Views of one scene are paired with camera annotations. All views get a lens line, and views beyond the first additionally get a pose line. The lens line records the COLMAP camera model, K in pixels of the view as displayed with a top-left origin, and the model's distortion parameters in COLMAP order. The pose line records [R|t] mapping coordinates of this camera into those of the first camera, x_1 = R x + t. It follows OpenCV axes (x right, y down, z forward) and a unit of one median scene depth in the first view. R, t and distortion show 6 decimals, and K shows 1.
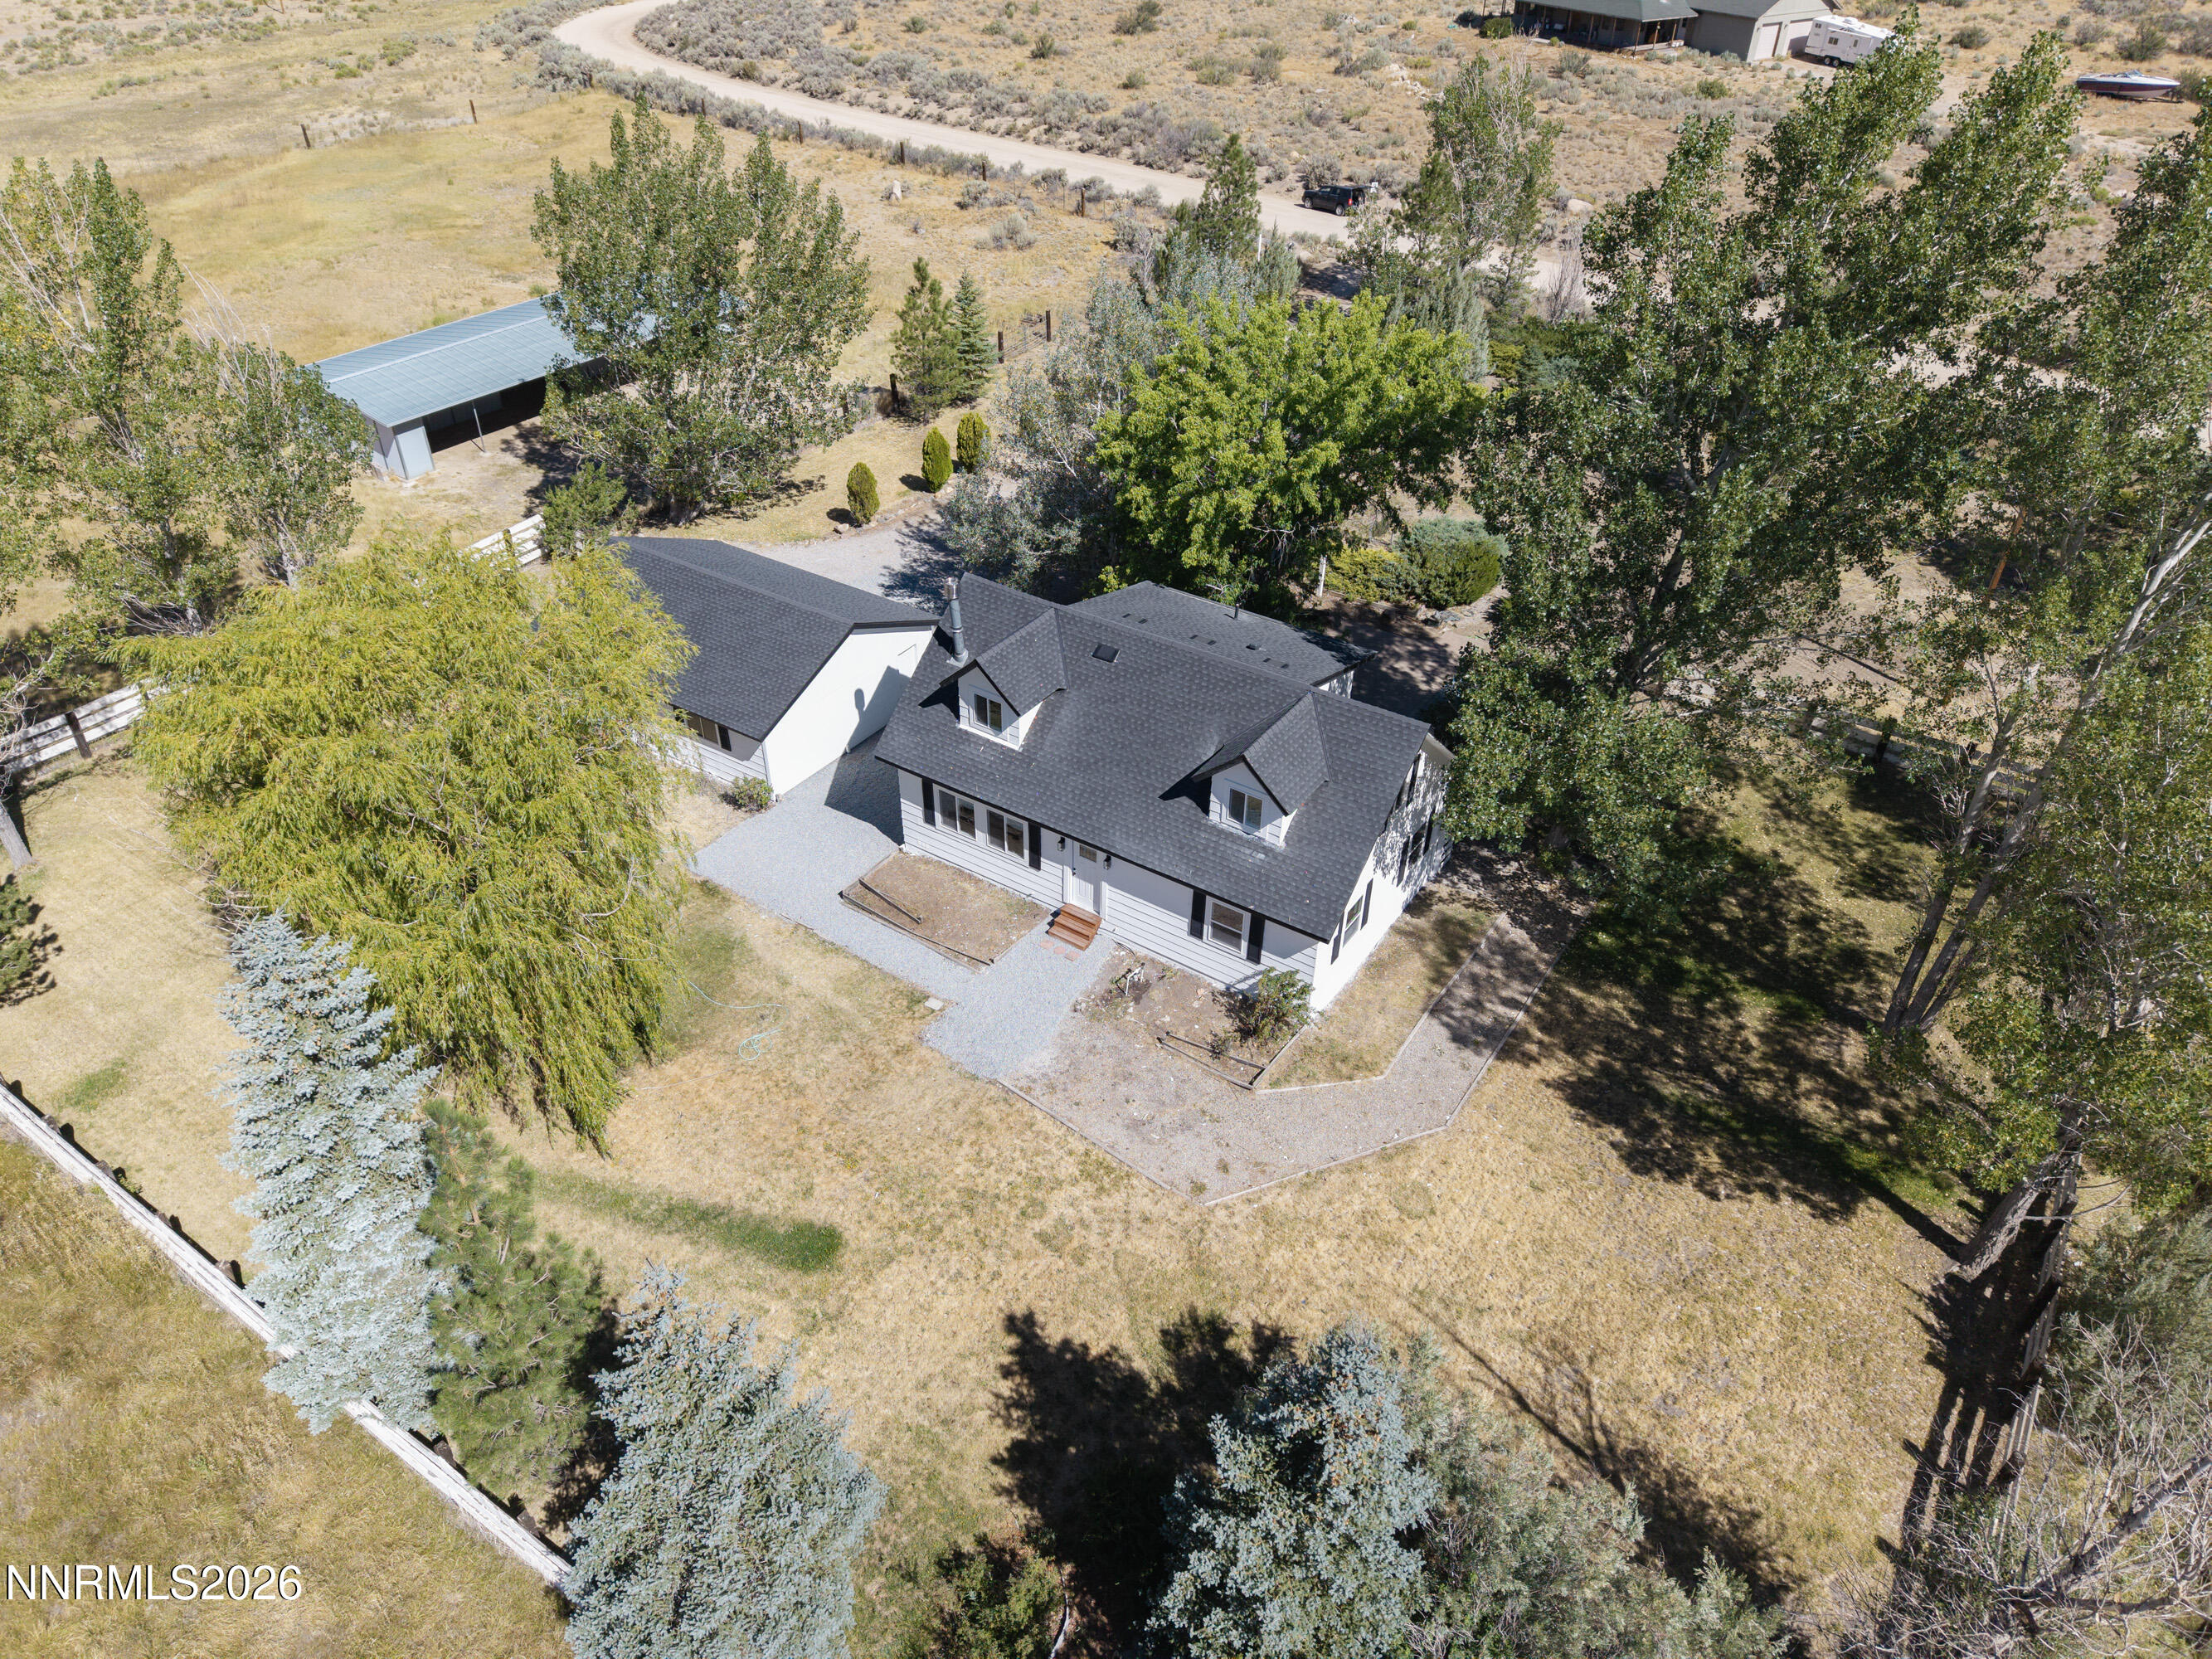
lens RADIAL K [[1498.2, 0, 1152.4], [0, 1498.2, 837.8], [0, 0, 1]] dist [0.063891, -0.074127]
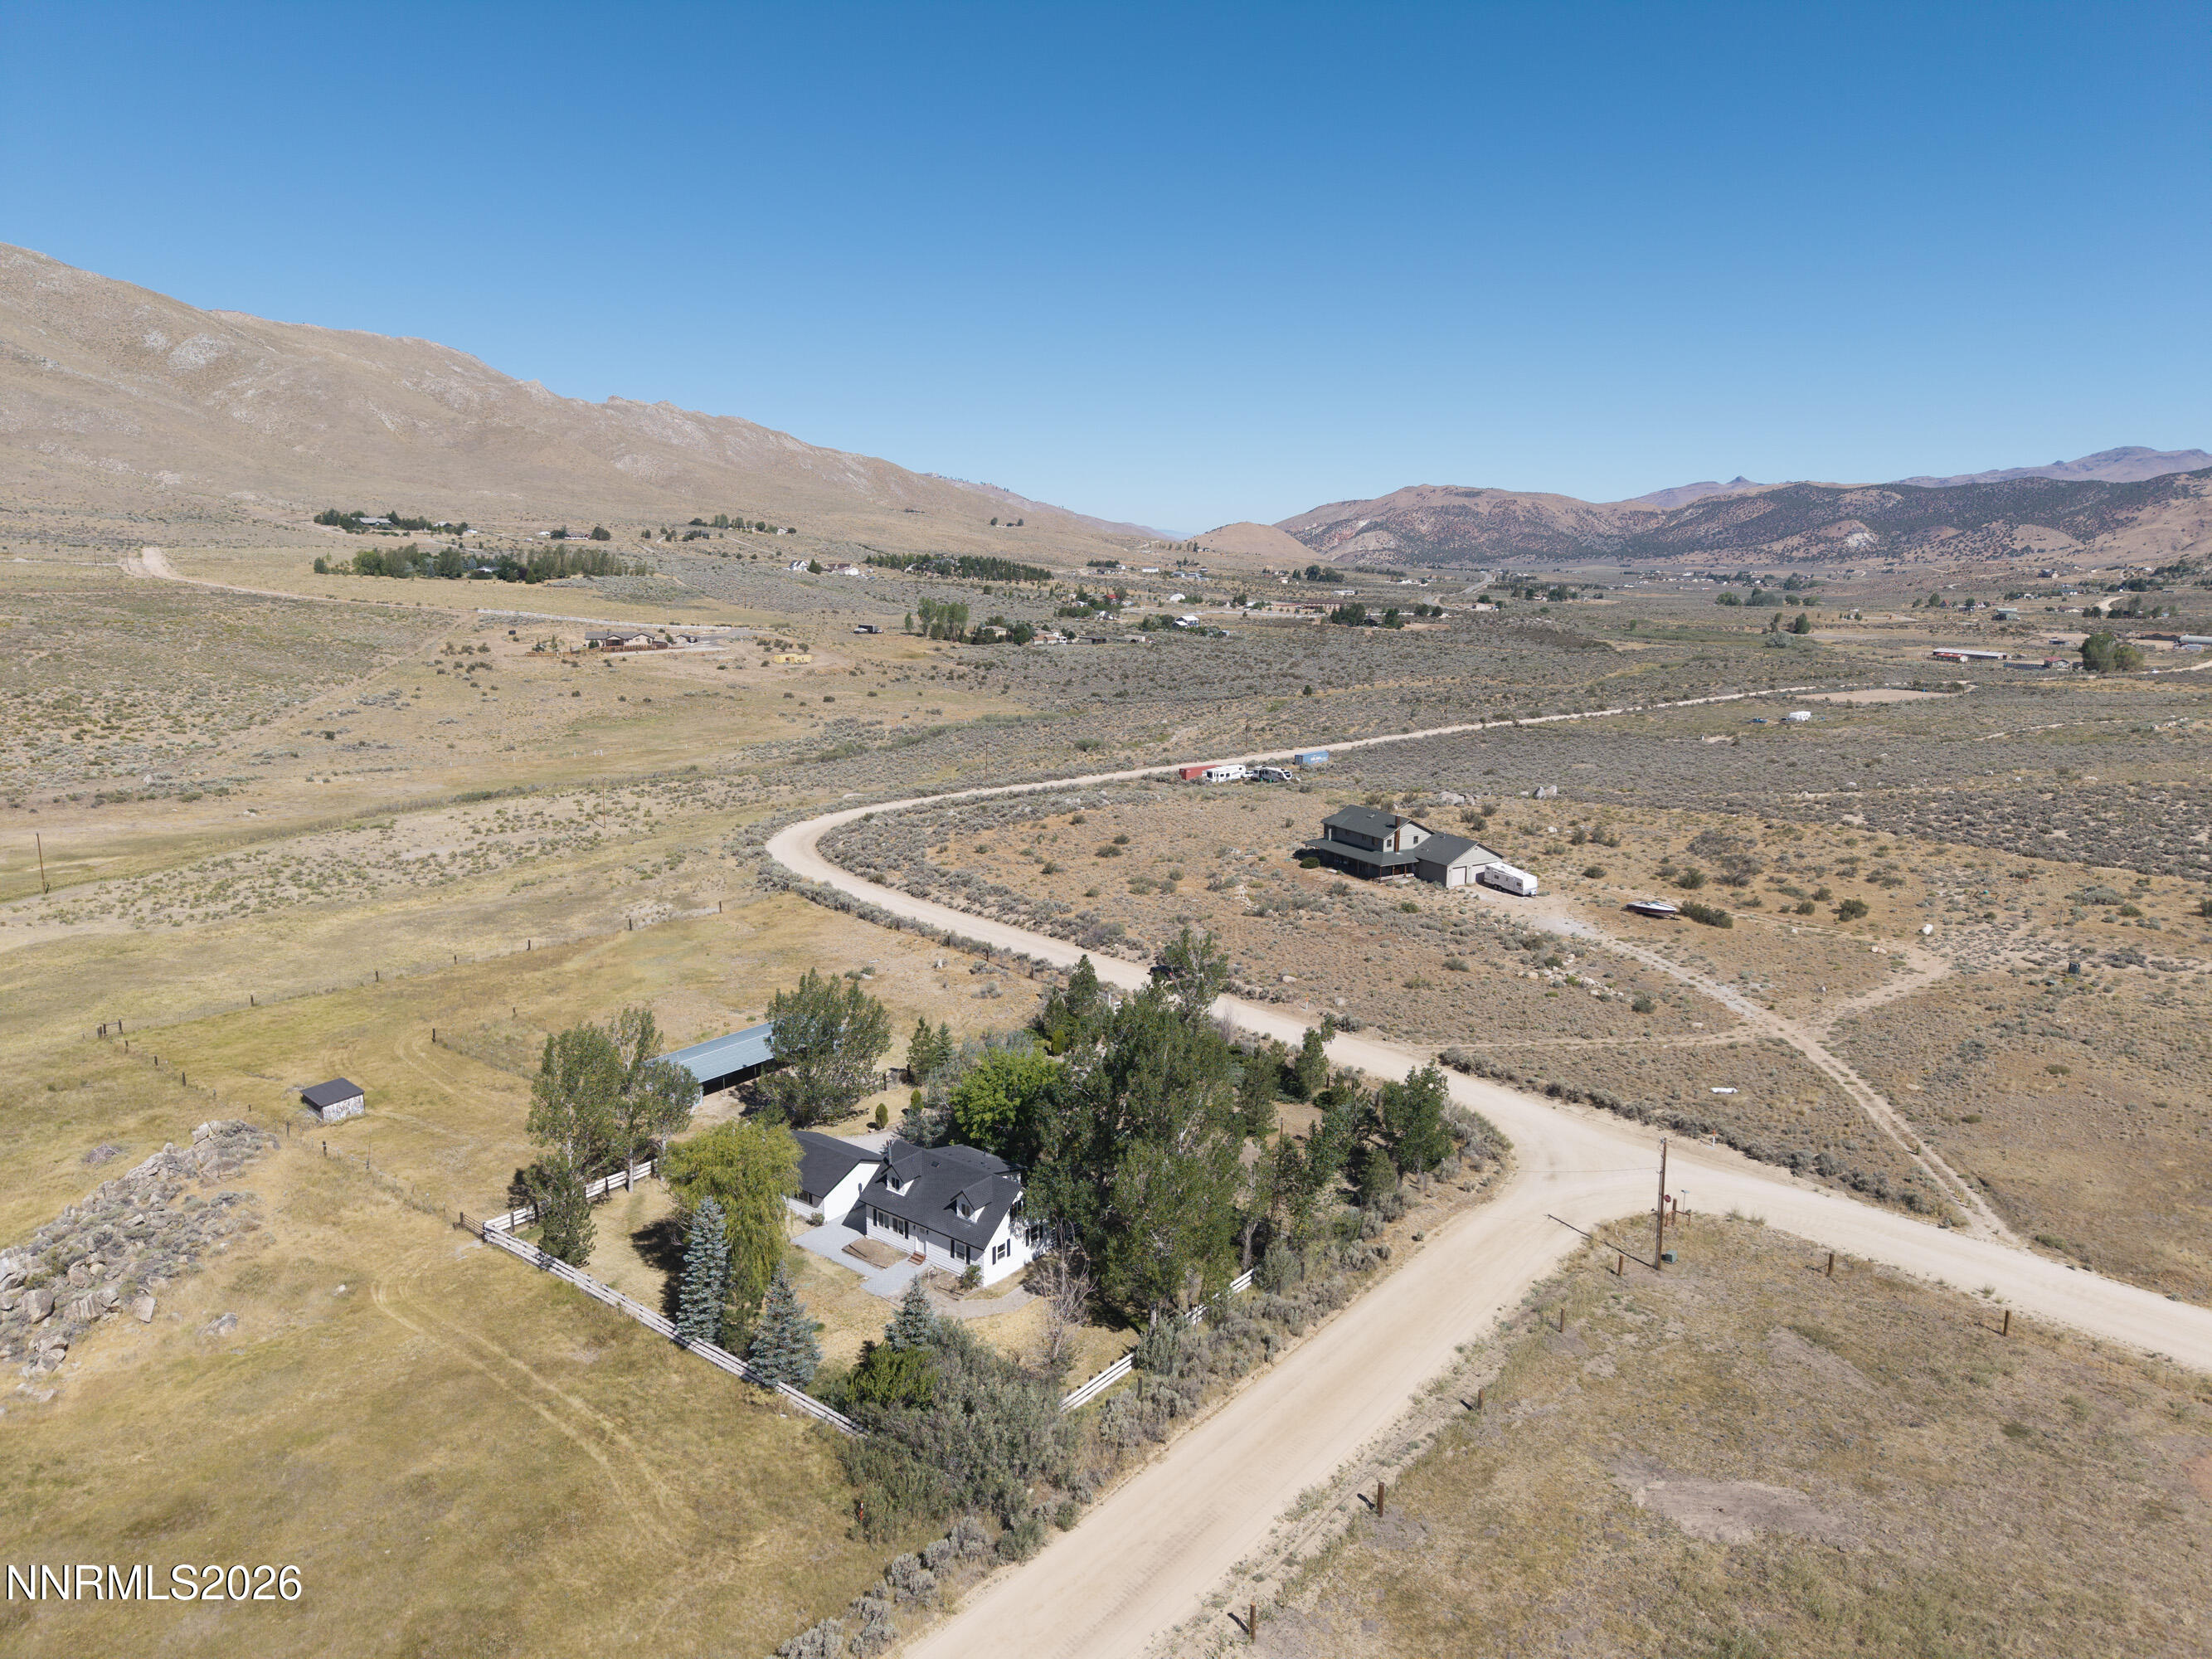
lens RADIAL K [[1497.7, 0, 1128.4], [0, 1497.7, 827.9], [0, 0, 1]] dist [0.031109, -0.036033]
pose [[0.995989, 0.001473, -0.089466, 0.605502], [-0.038799, 0.908086, -0.416982, 0.492212], [0.080629, 0.418781, 0.904501, -1.934873]]
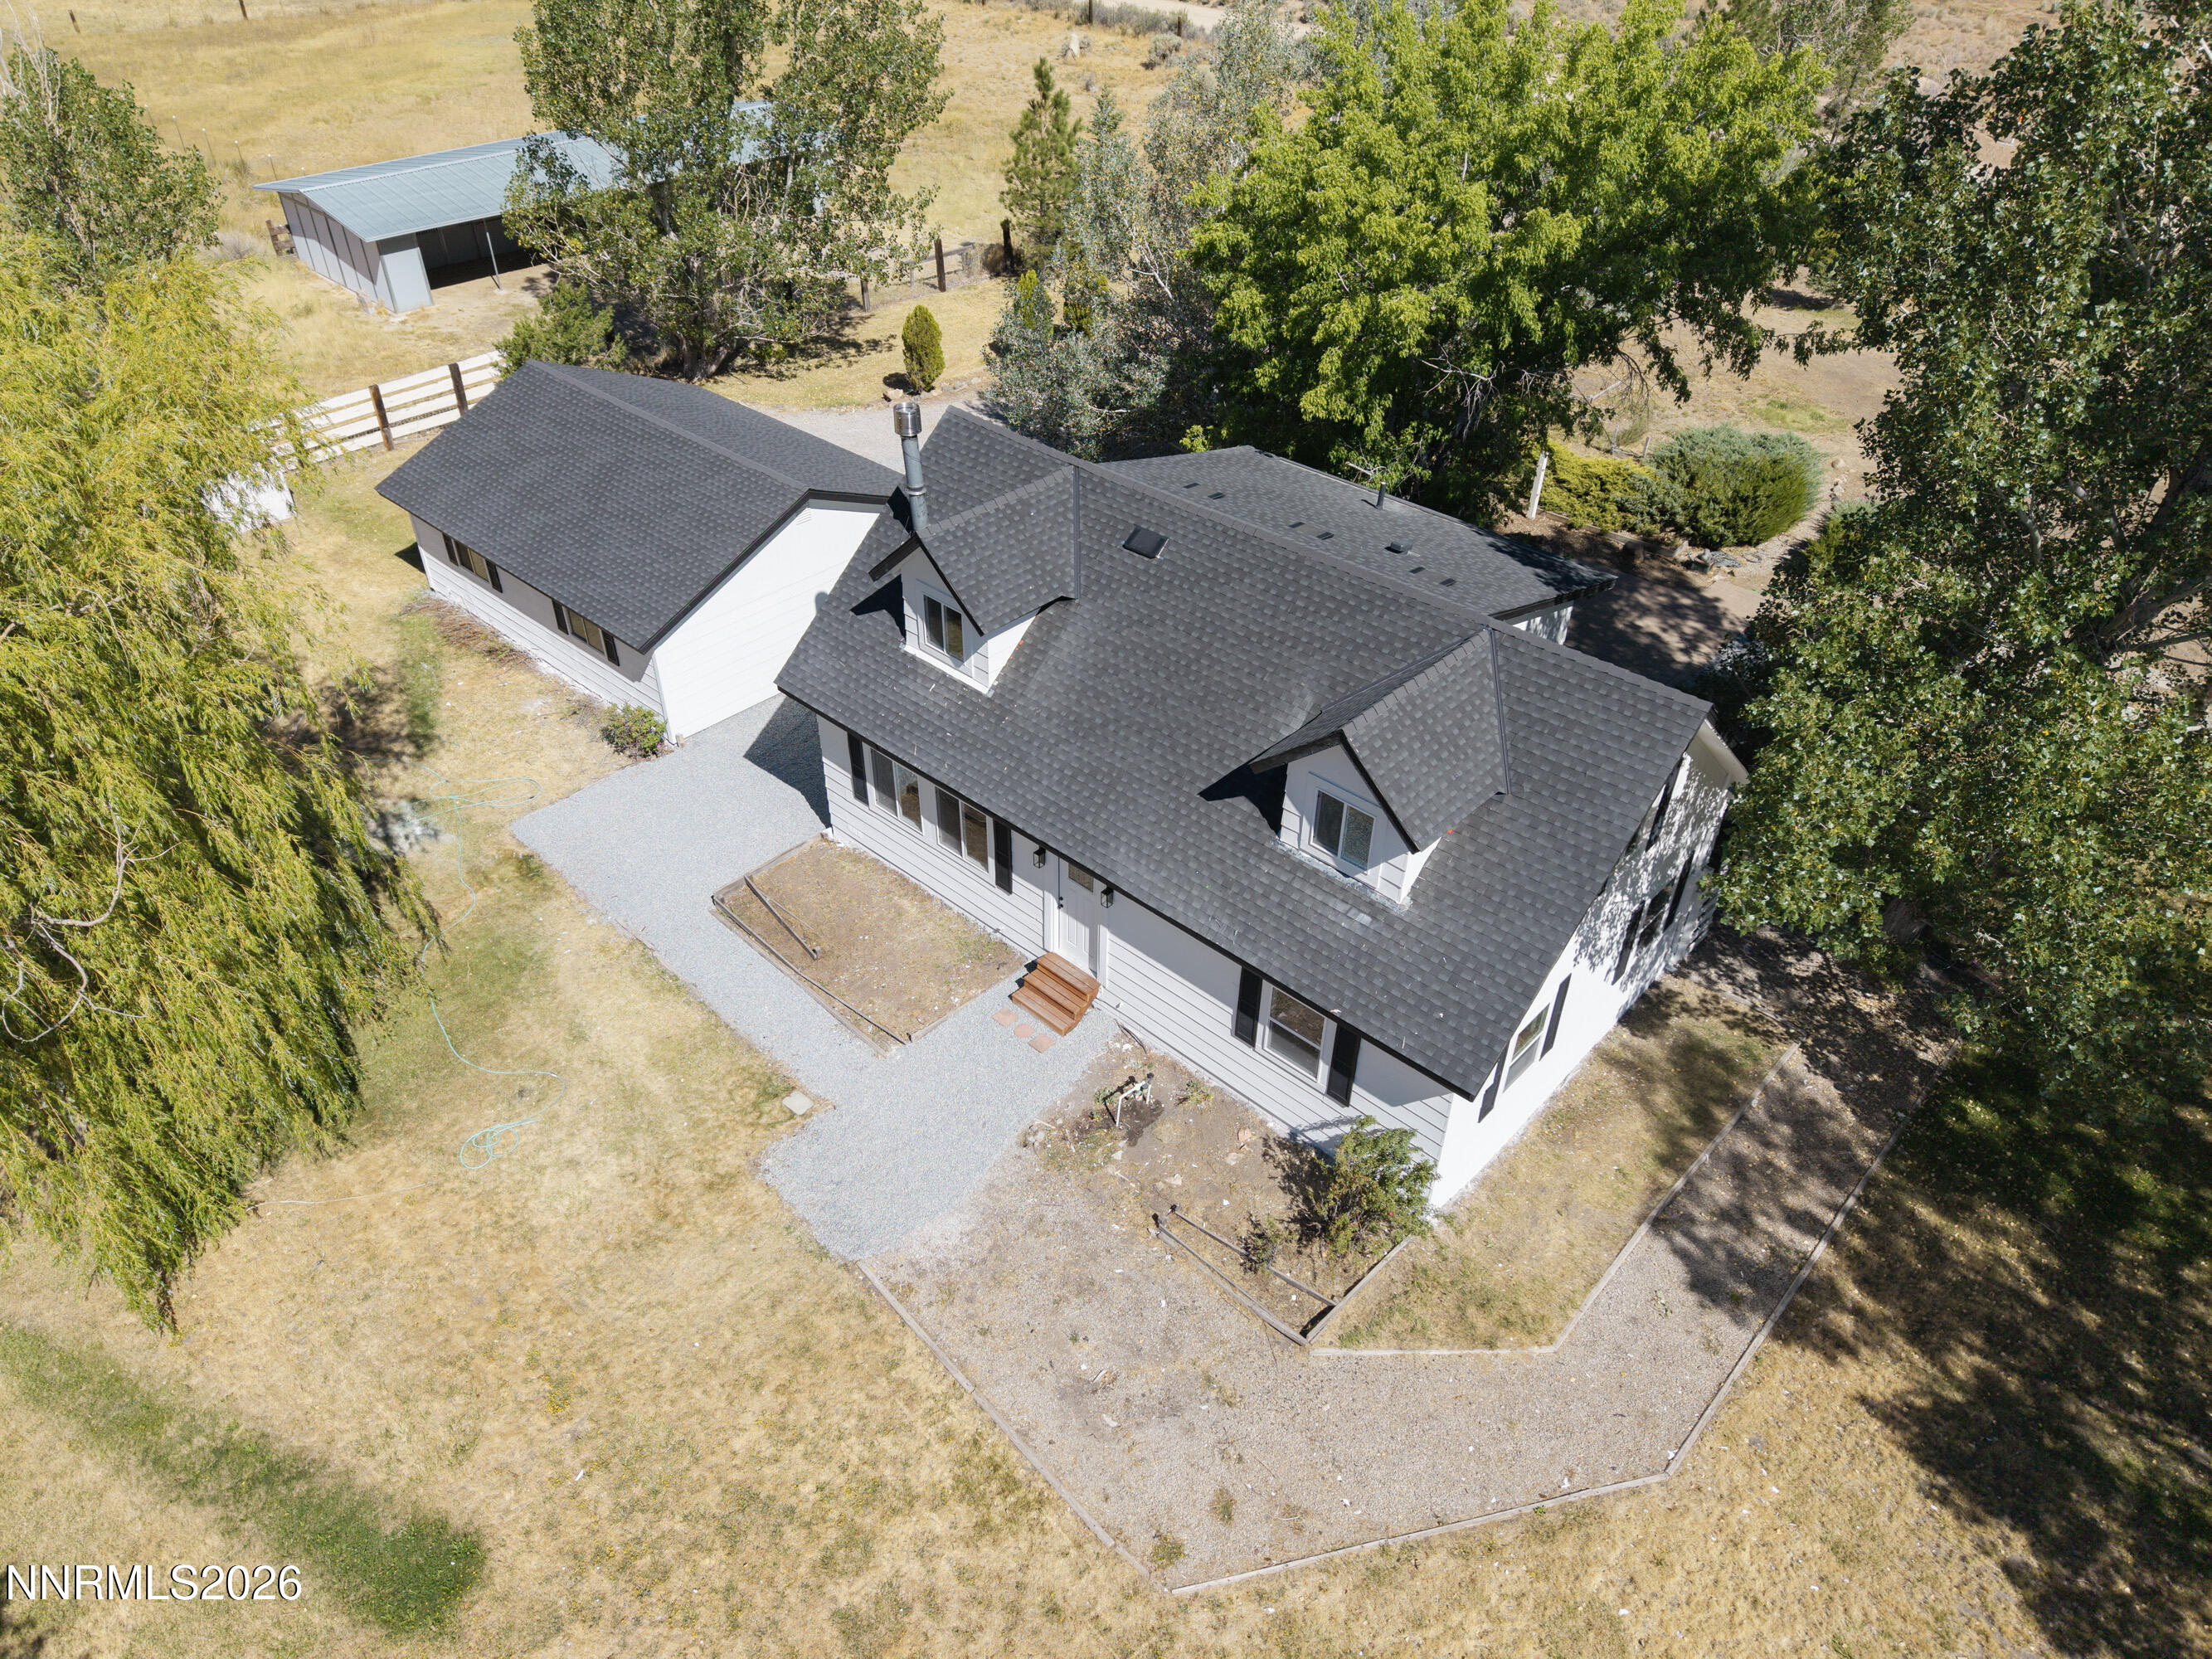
lens RADIAL K [[1537.3, 0, 1119.8], [0, 1537.3, 837.3], [0, 0, 1]] dist [0.000962, -0.002570]
pose [[0.985605, 0.094588, -0.140125, 0.052378], [-0.092259, 0.995468, 0.023038, -0.019059], [0.141669, -0.009779, 0.989866, 0.377537]]
